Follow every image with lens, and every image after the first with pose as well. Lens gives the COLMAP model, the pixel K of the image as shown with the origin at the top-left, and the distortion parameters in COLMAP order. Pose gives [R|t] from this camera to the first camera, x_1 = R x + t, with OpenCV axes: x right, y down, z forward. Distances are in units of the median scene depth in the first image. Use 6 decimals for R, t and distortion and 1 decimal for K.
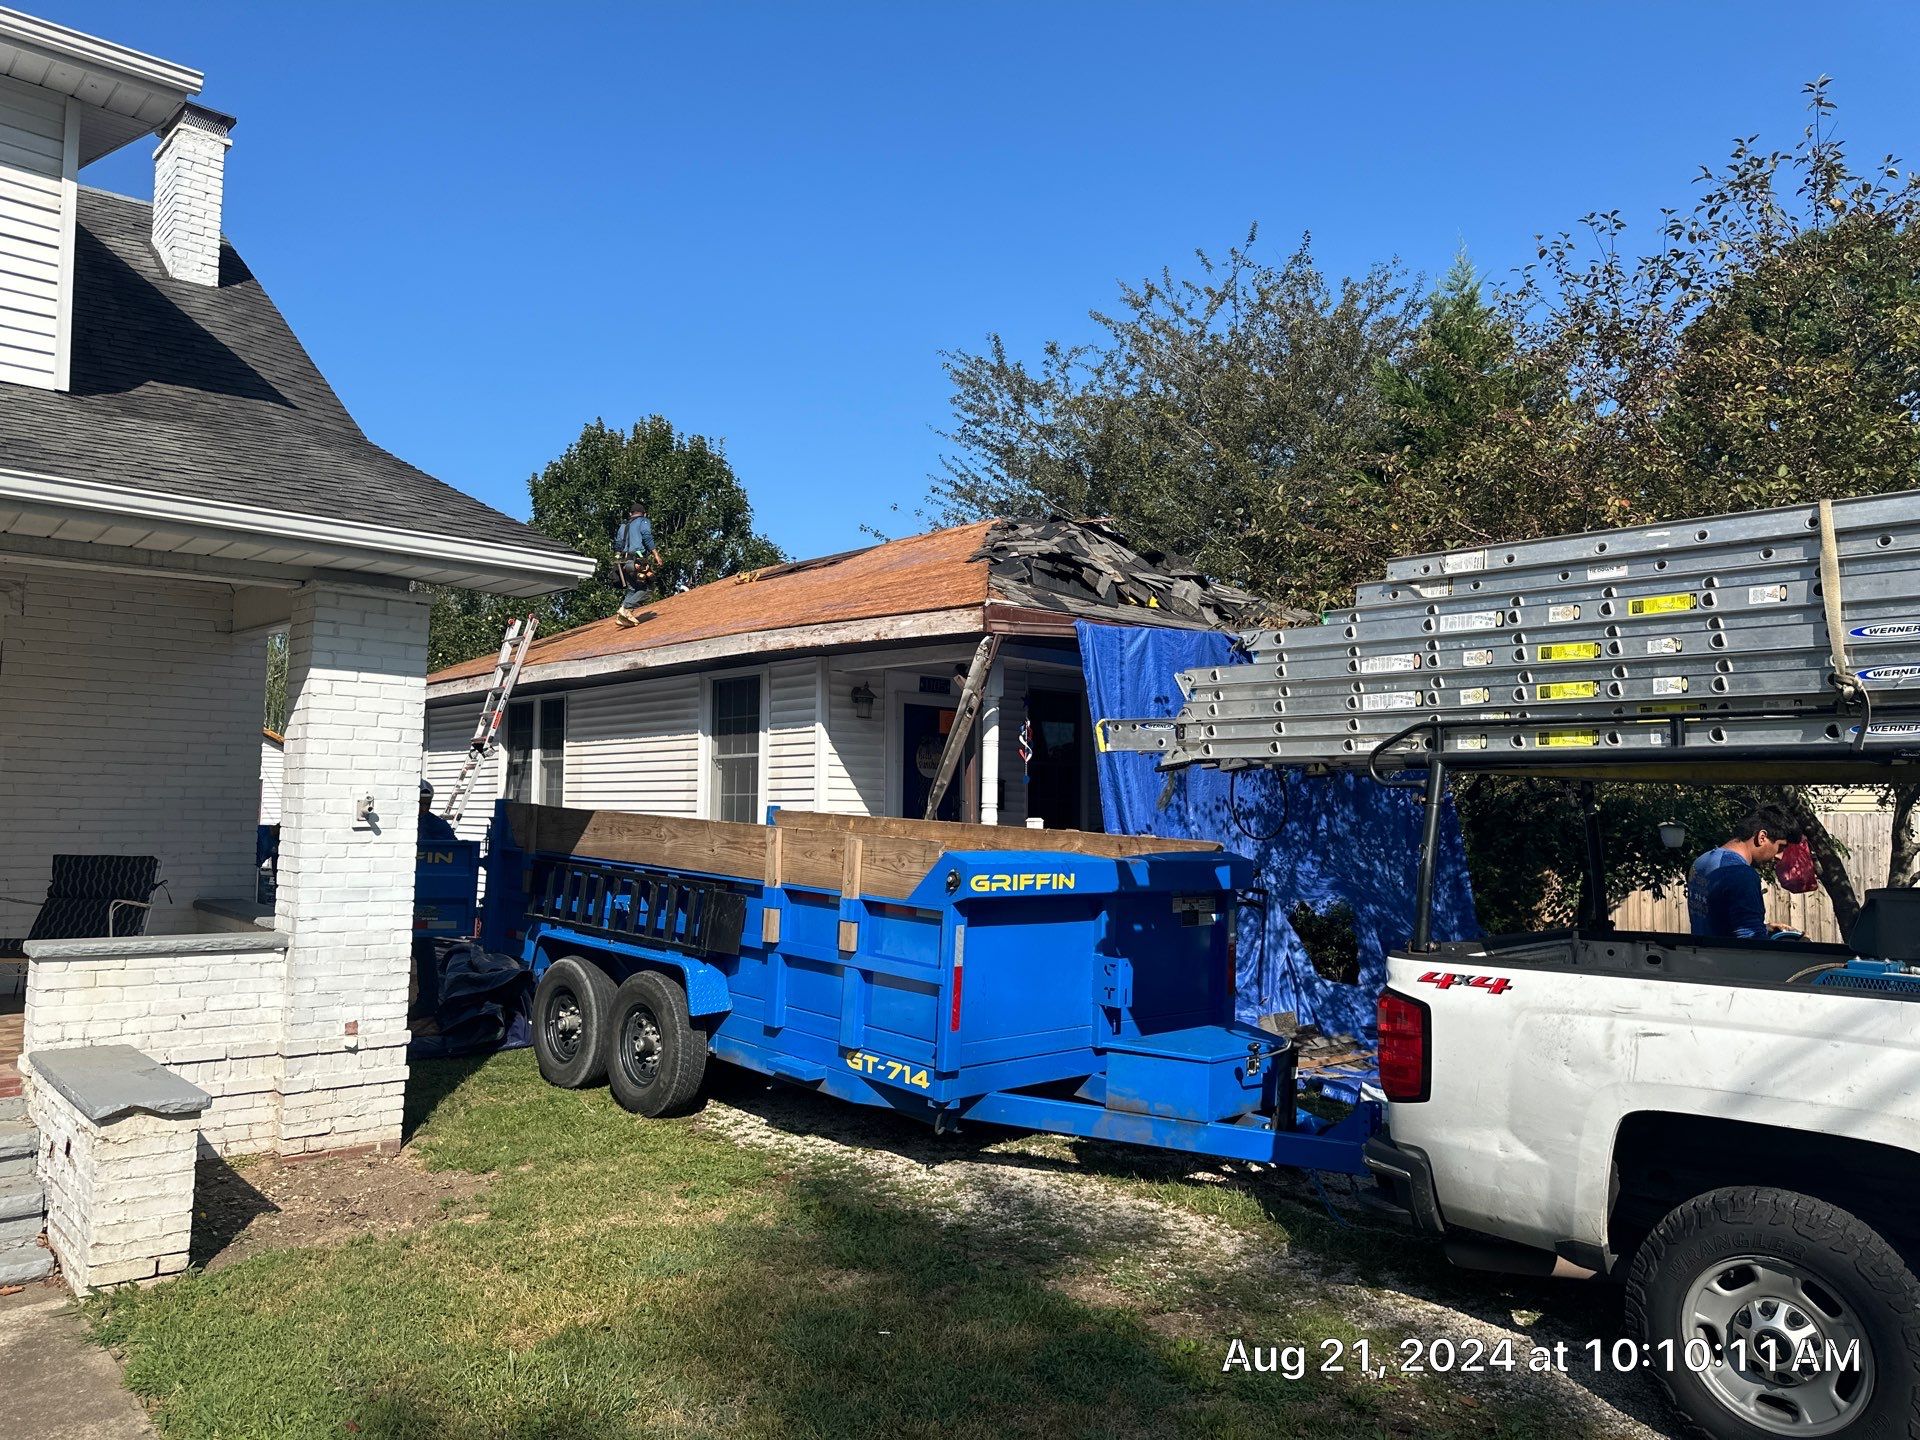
lens RADIAL K [[1379.2, 0, 942.3], [0, 1379.2, 694.3], [0, 0, 1]] dist [0.042515, -0.039184]
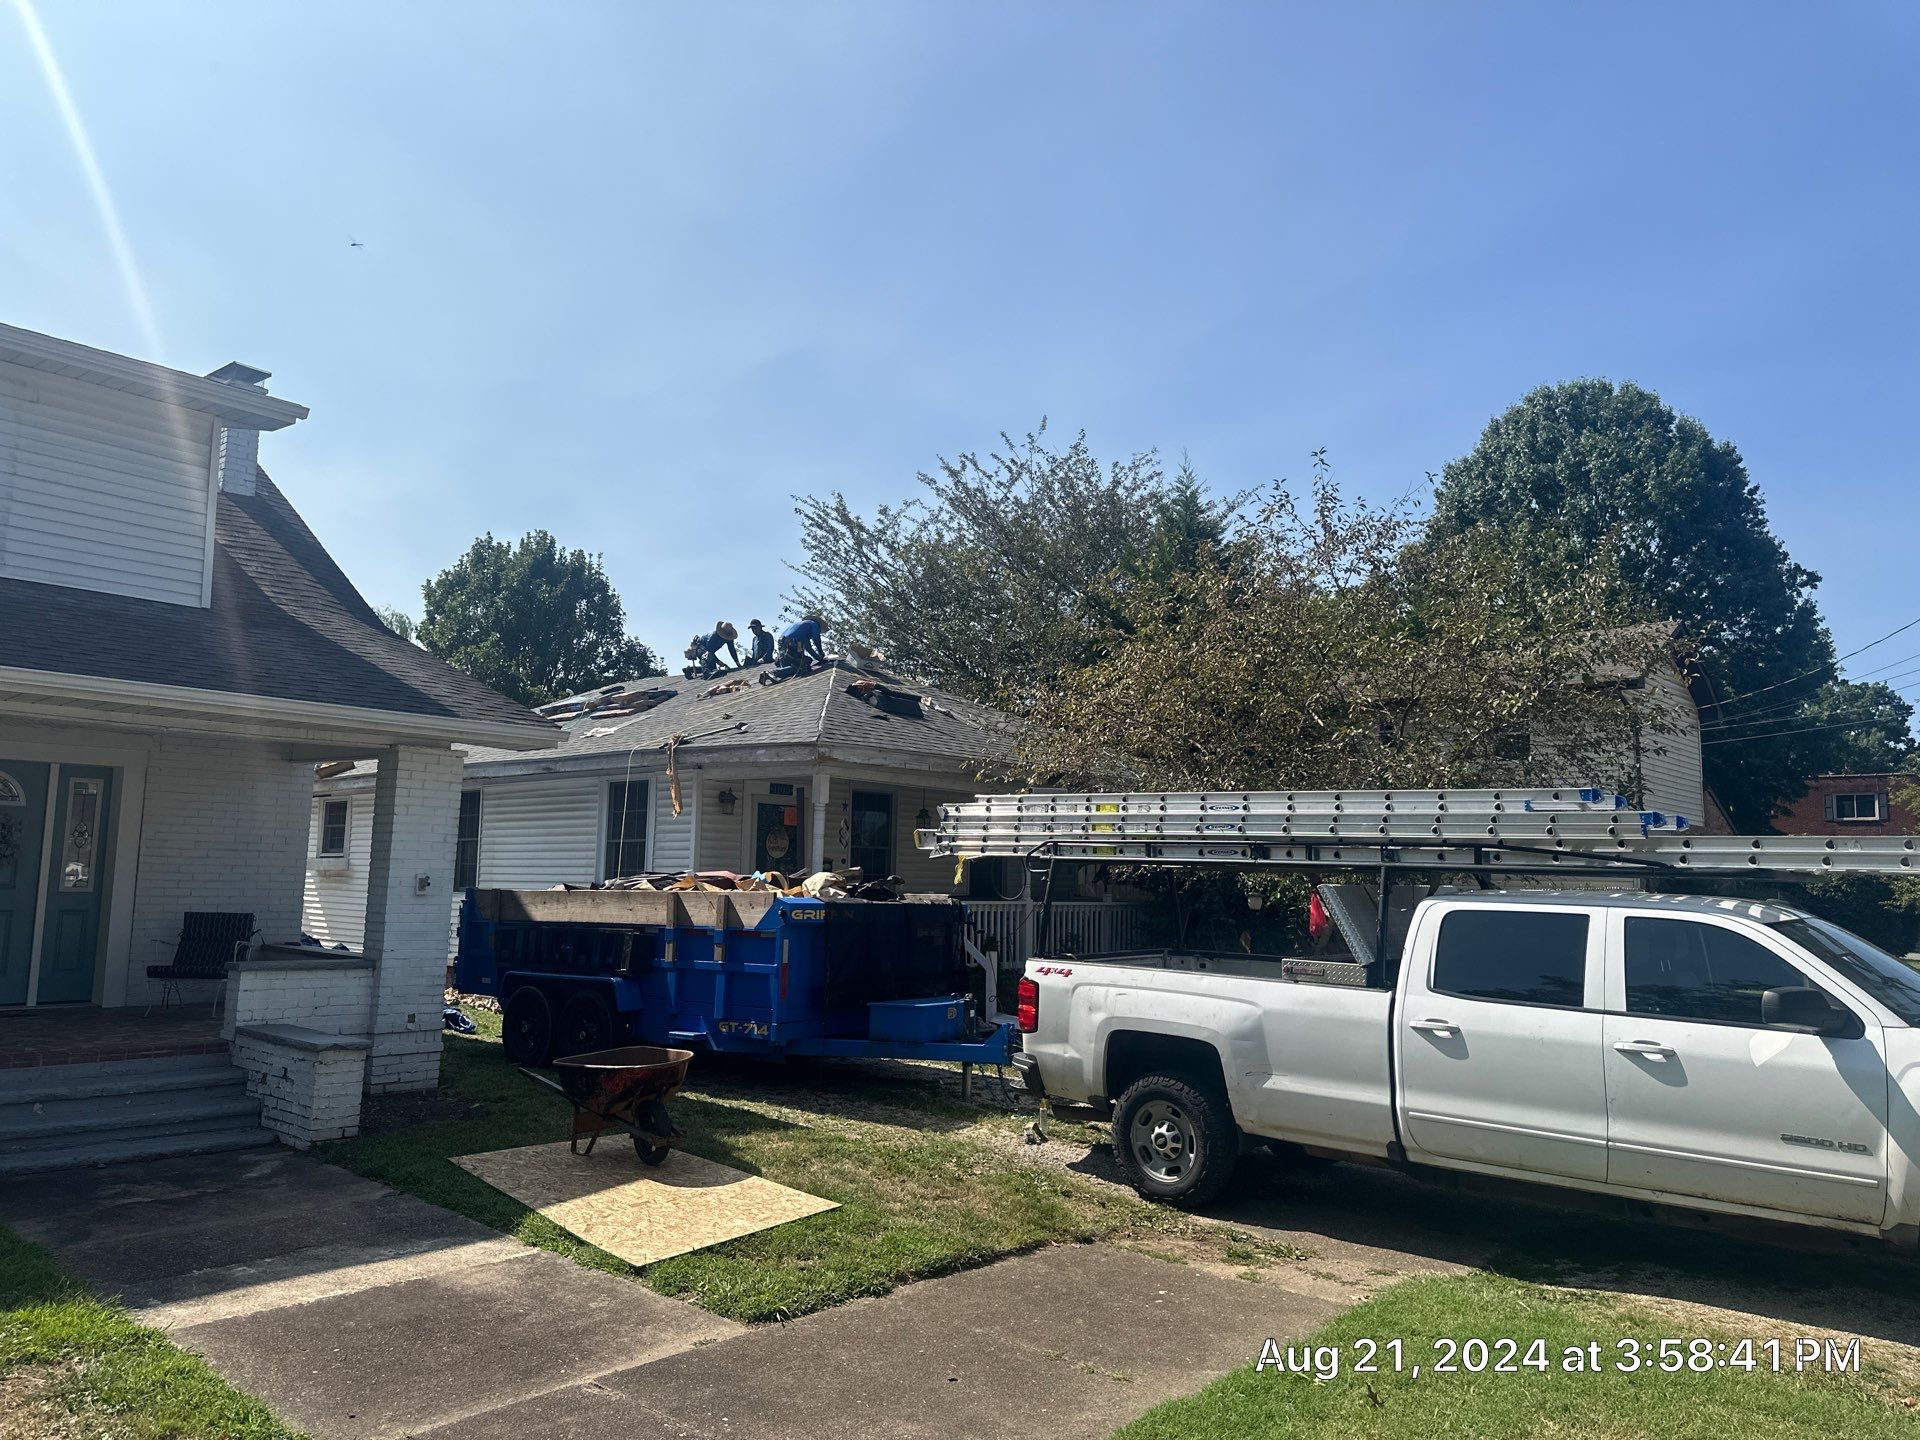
lens RADIAL K [[1379.2, 0, 1000.5], [0, 1379.2, 689.7], [0, 0, 1]] dist [0.042515, -0.039184]
pose [[0.988771, 0.023625, 0.147562, 0.006217], [-0.016108, 0.998521, -0.051931, -0.043230], [-0.148571, 0.048971, 0.987689, -0.442077]]
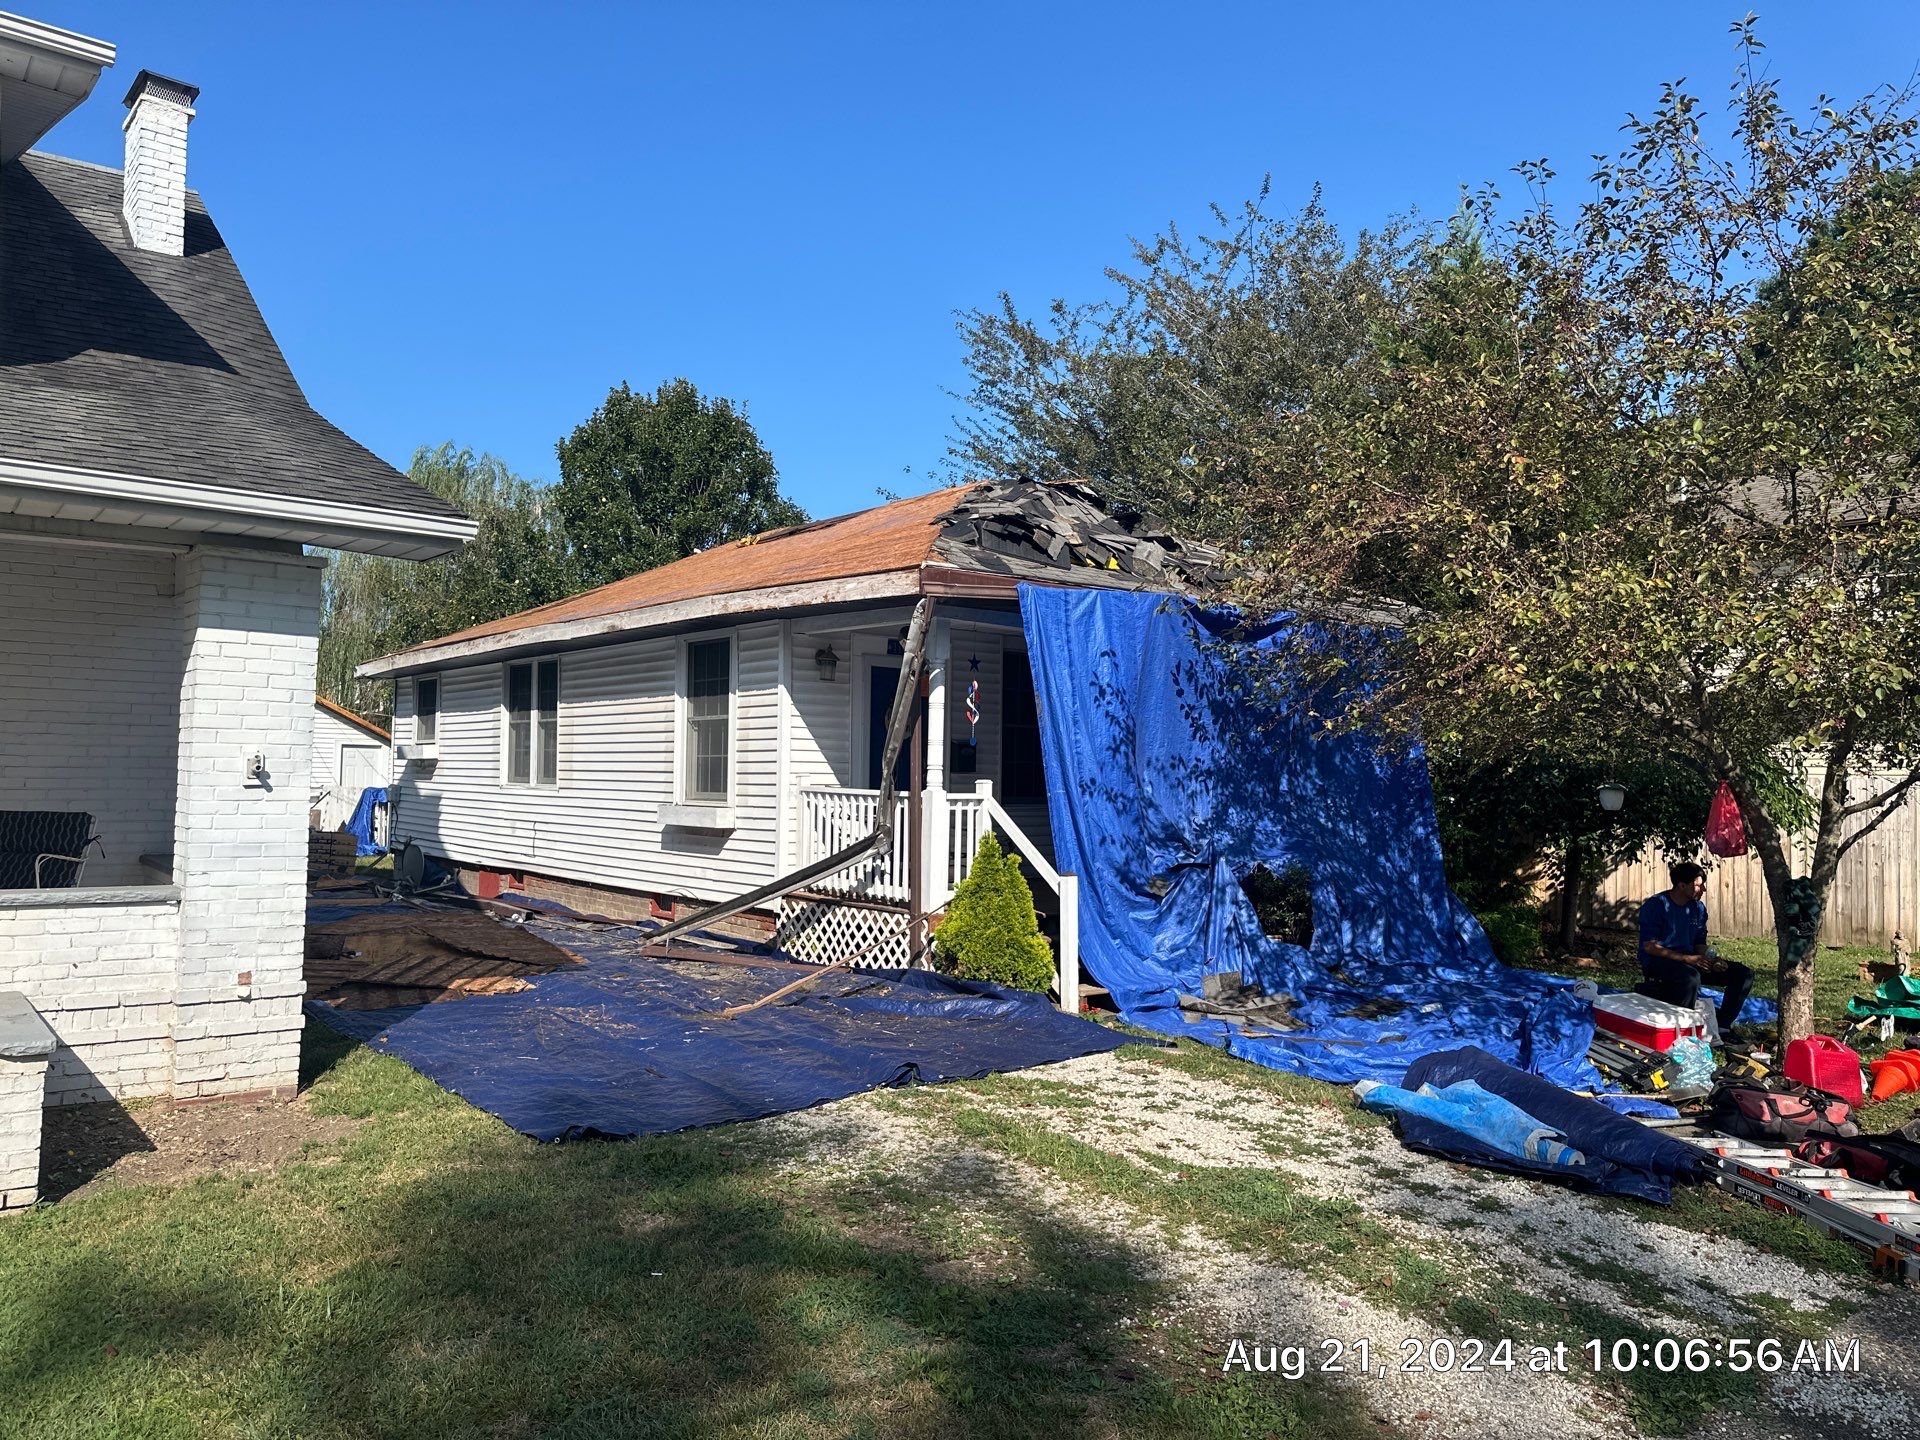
lens RADIAL K [[1379.2, 0, 954.5], [0, 1379.2, 702.3], [0, 0, 1]] dist [0.042515, -0.039184]
pose [[0.999037, 0.000211, -0.043875, 0.088581], [0.001236, 0.999456, 0.032945, 0.000543], [0.043858, -0.032967, 0.998494, -0.003238]]
